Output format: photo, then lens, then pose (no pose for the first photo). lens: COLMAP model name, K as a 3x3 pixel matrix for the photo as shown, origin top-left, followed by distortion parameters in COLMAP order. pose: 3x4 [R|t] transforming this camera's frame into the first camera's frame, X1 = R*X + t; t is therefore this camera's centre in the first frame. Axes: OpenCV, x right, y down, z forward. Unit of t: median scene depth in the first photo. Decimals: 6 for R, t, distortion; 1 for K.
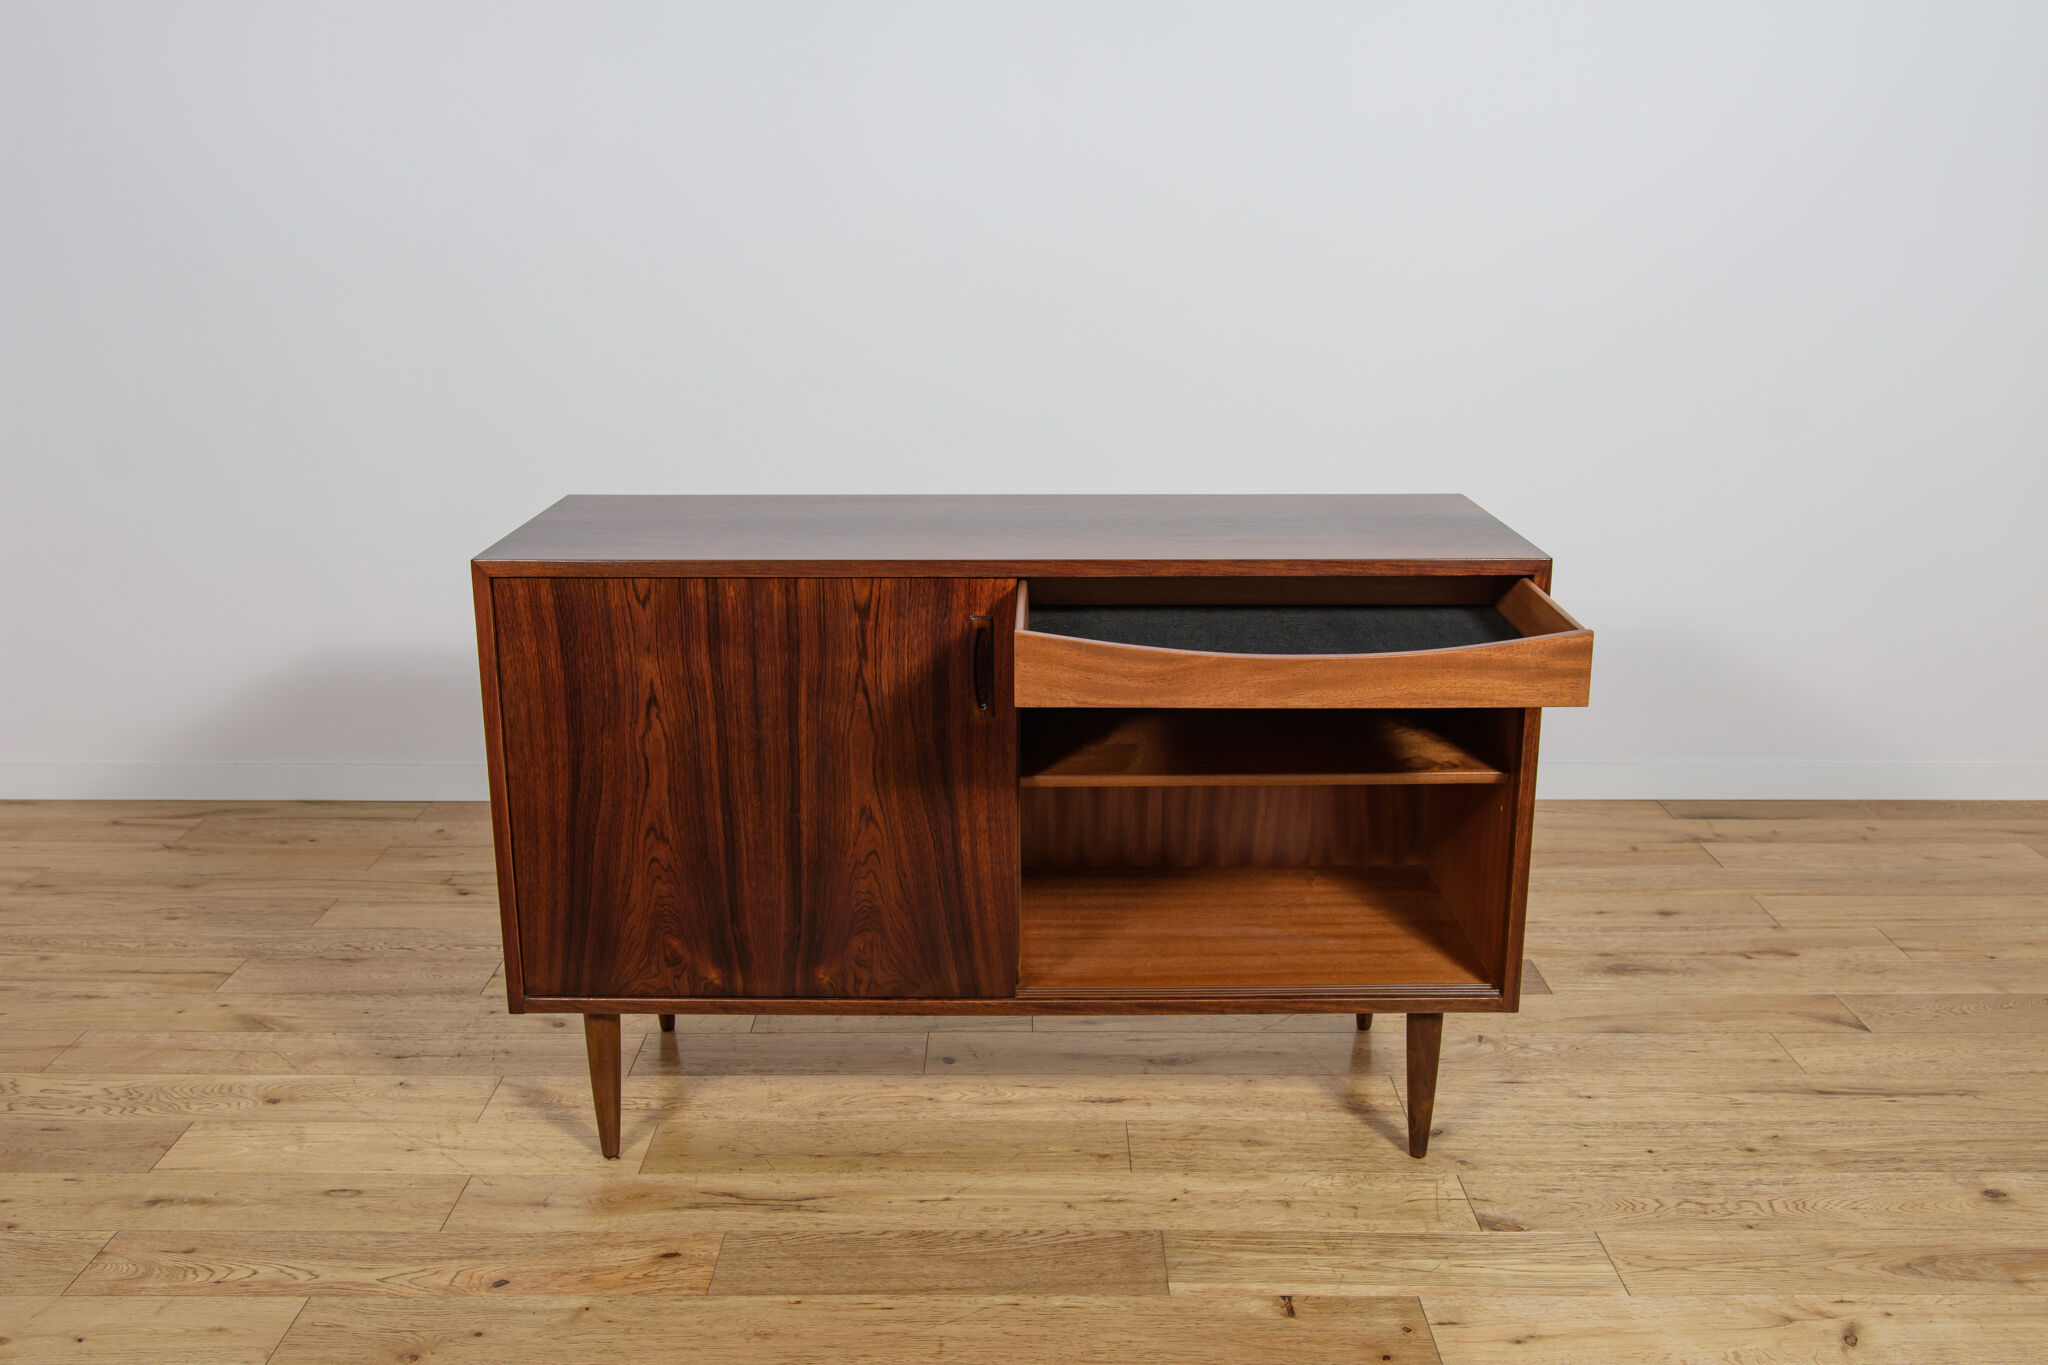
lens RADIAL K [[1879.7, 0, 1024.7], [0, 1879.7, 687.1], [0, 0, 1]] dist [-0.019612, -0.000454]
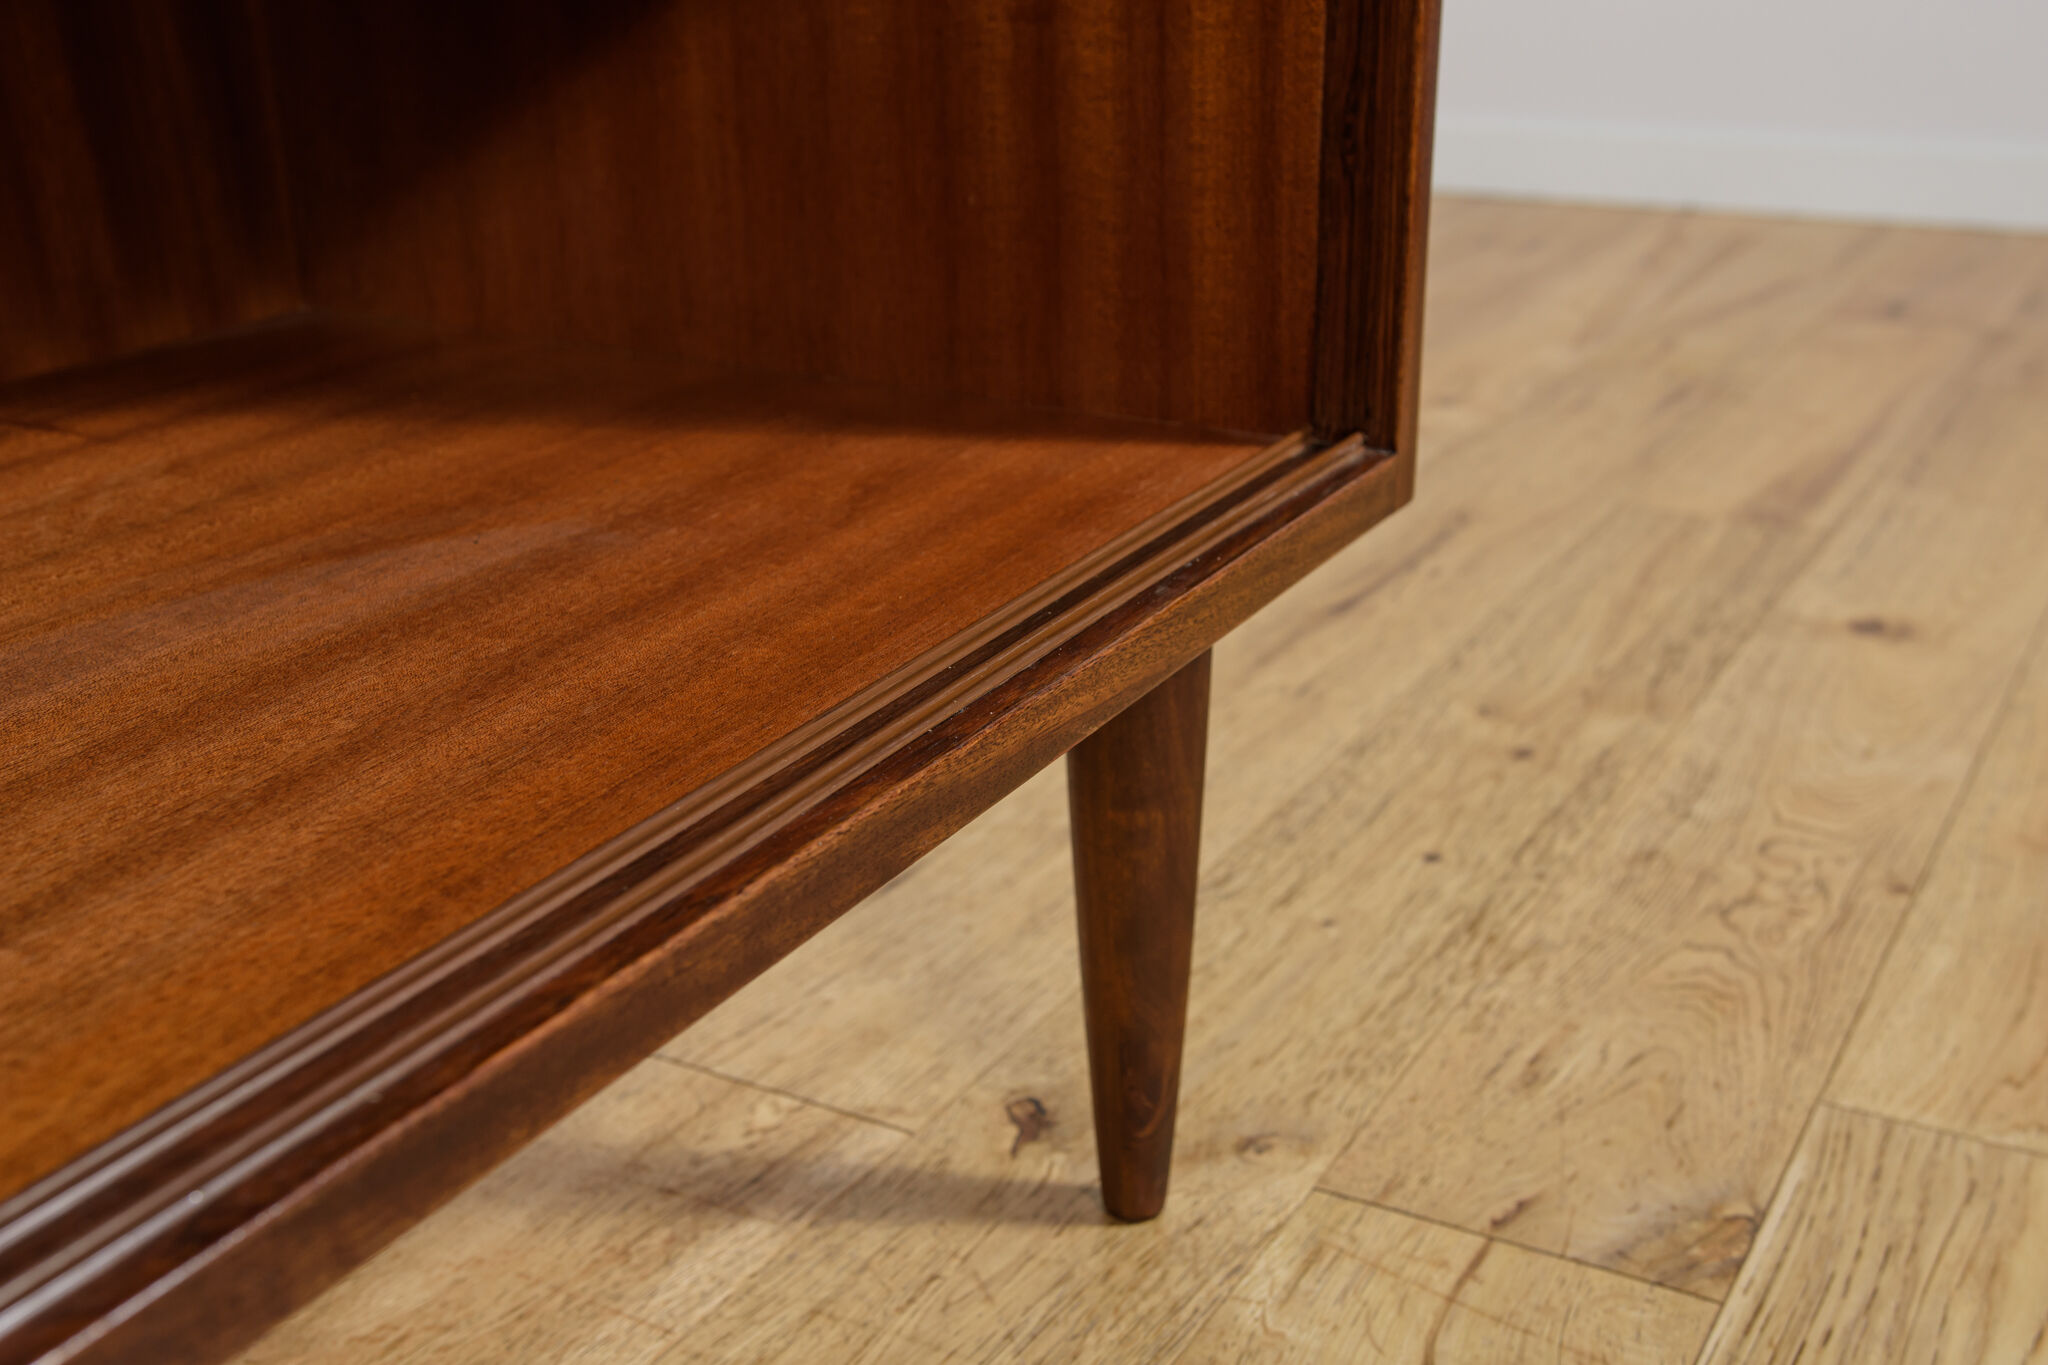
lens RADIAL K [[2370.2, 0, 1023.6], [0, 2370.2, 683.3], [0, 0, 1]] dist [0.024149, 0.051420]
pose [[0.487182, -0.316138, 0.814070, -0.038480], [0.234852, 0.945264, 0.226539, 0.107052], [-0.841129, 0.080821, 0.534761, 0.848304]]
